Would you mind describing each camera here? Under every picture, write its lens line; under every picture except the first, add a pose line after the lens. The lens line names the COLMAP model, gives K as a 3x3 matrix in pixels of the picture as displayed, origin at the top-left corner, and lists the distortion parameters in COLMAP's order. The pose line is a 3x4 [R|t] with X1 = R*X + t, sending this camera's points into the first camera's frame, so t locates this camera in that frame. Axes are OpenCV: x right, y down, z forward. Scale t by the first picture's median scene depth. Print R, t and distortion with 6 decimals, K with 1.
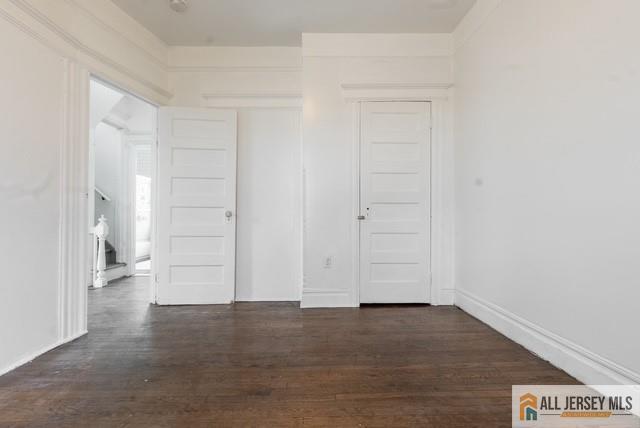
lens RADIAL K [[302.5, 0, 317.8], [0, 302.5, 216.7], [0, 0, 1]] dist [-0.006139, -0.001210]
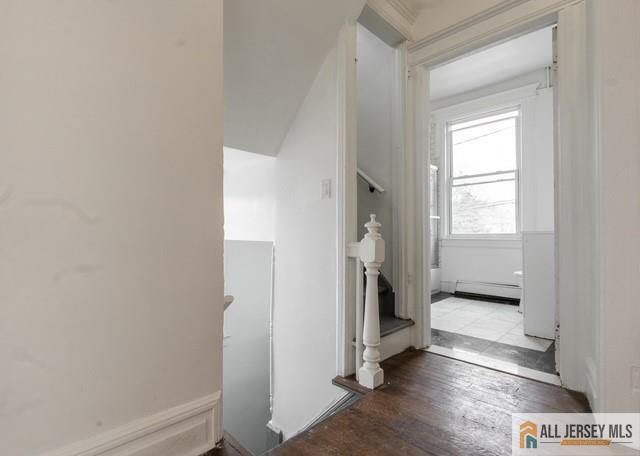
lens RADIAL K [[318.7, 0, 320.0], [0, 318.7, 228.0], [0, 0, 1]] dist [-0.001637, -0.000097]
pose [[0.719602, -0.016743, -0.694185, -0.417170], [0.006455, 0.999827, -0.017423, 0.019127], [0.694357, 0.008057, 0.719586, 0.572005]]
